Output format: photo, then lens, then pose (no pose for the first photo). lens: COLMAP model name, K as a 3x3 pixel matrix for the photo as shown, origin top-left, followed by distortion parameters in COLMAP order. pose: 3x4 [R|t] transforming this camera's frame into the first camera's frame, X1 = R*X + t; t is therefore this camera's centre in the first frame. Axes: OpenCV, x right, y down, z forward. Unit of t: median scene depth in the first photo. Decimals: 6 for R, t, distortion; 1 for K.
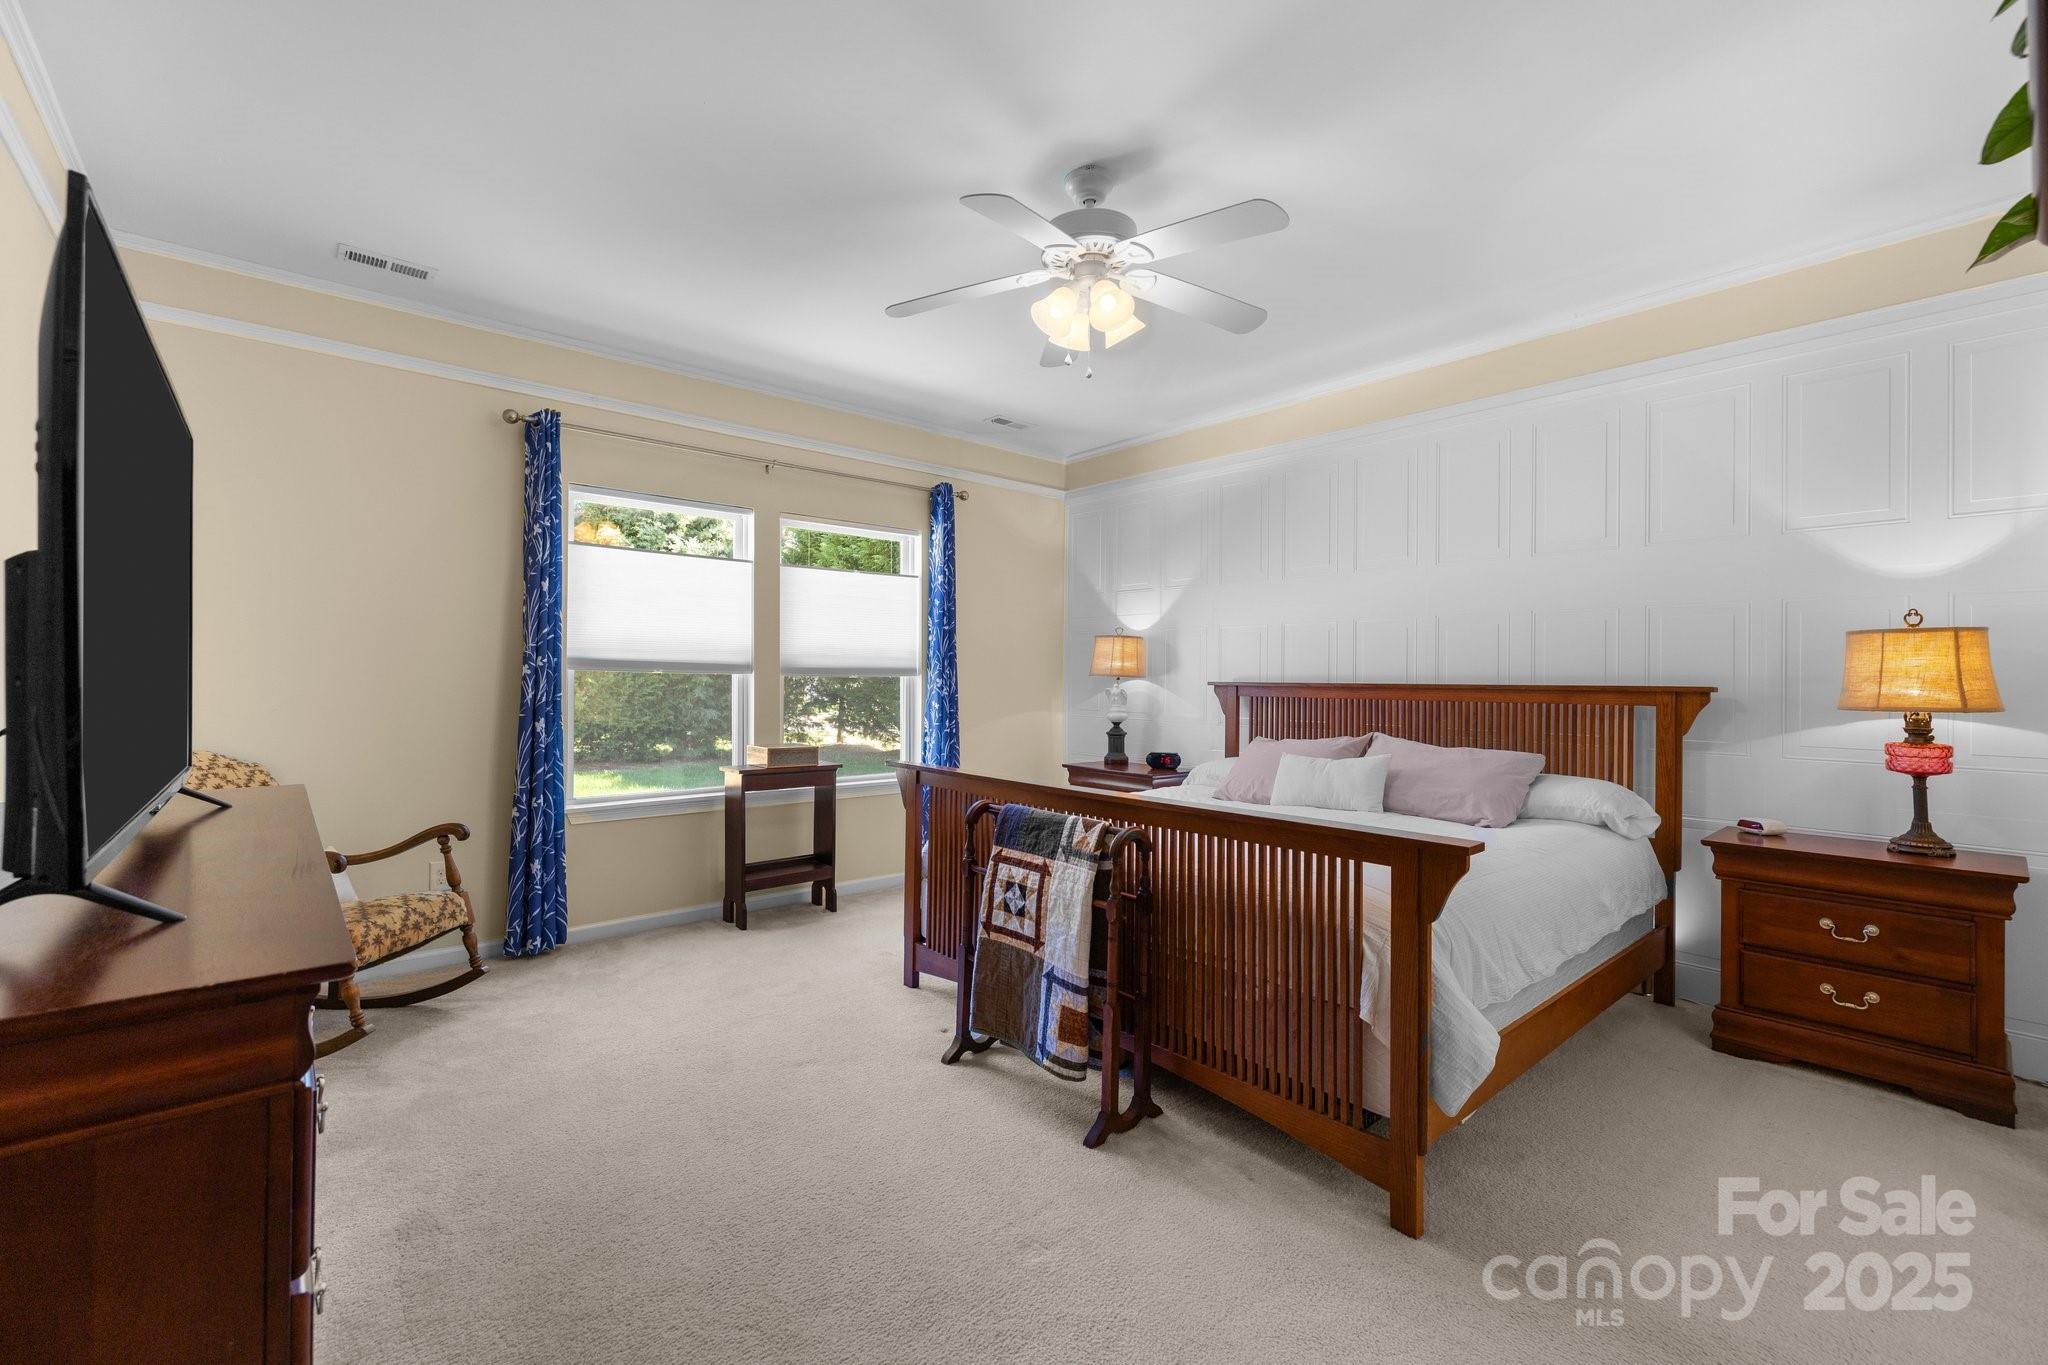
lens RADIAL K [[865.4, 0, 1006.5], [0, 865.4, 677.2], [0, 0, 1]] dist [-0.001361, -0.000289]
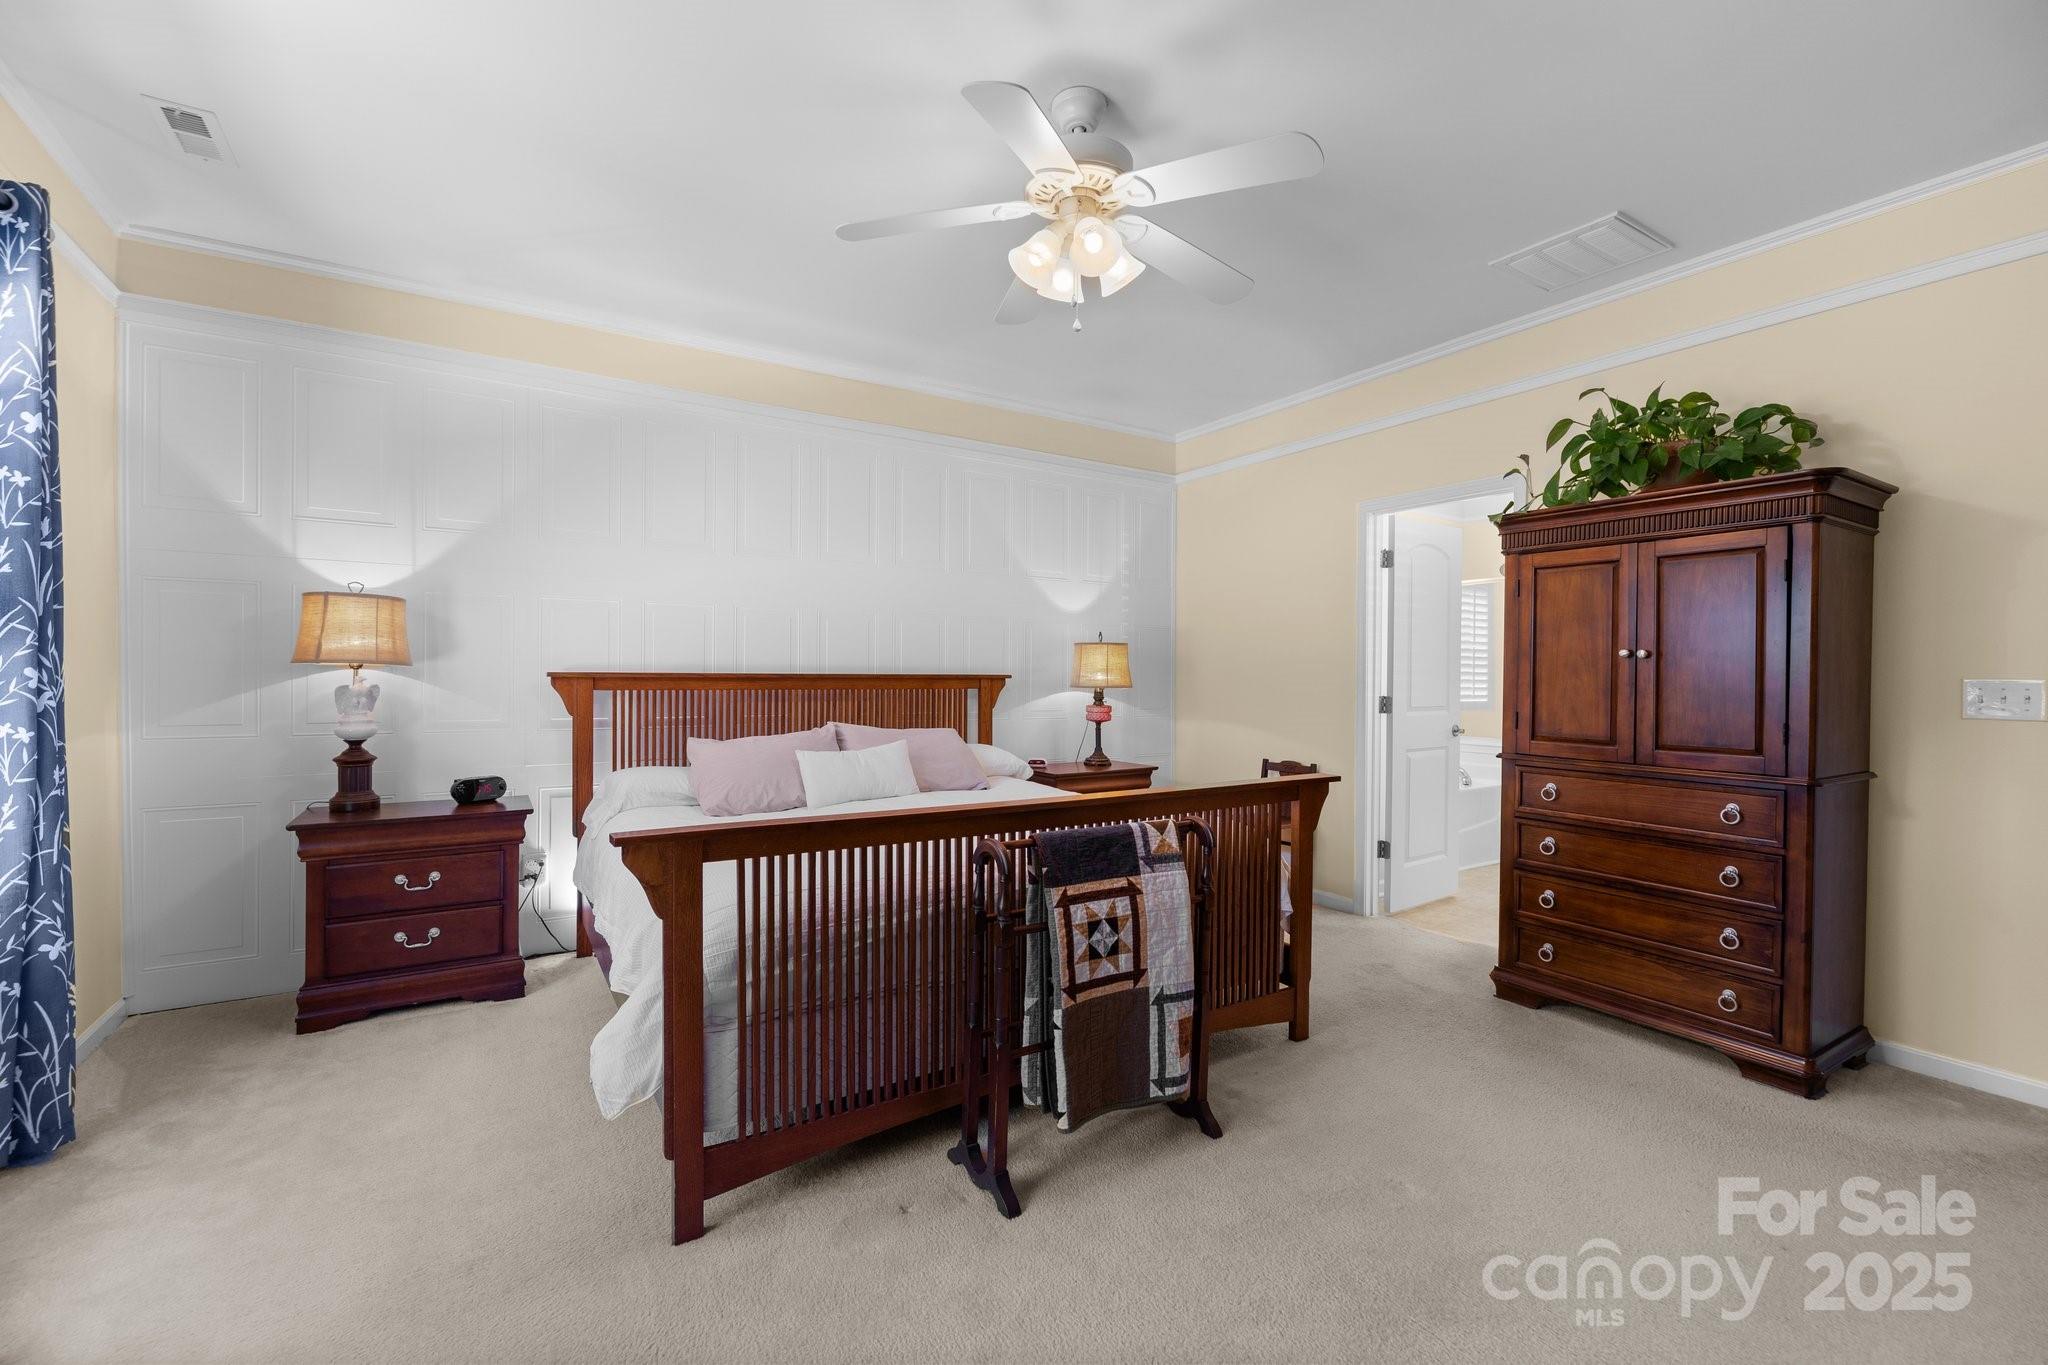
lens RADIAL K [[865.4, 0, 1006.5], [0, 865.4, 677.2], [0, 0, 1]] dist [-0.001361, -0.000289]
pose [[0.142065, -0.012224, 0.989782, -0.785476], [-0.007253, 0.999884, 0.013389, -0.005259], [-0.989831, -0.009081, 0.141960, 0.930803]]
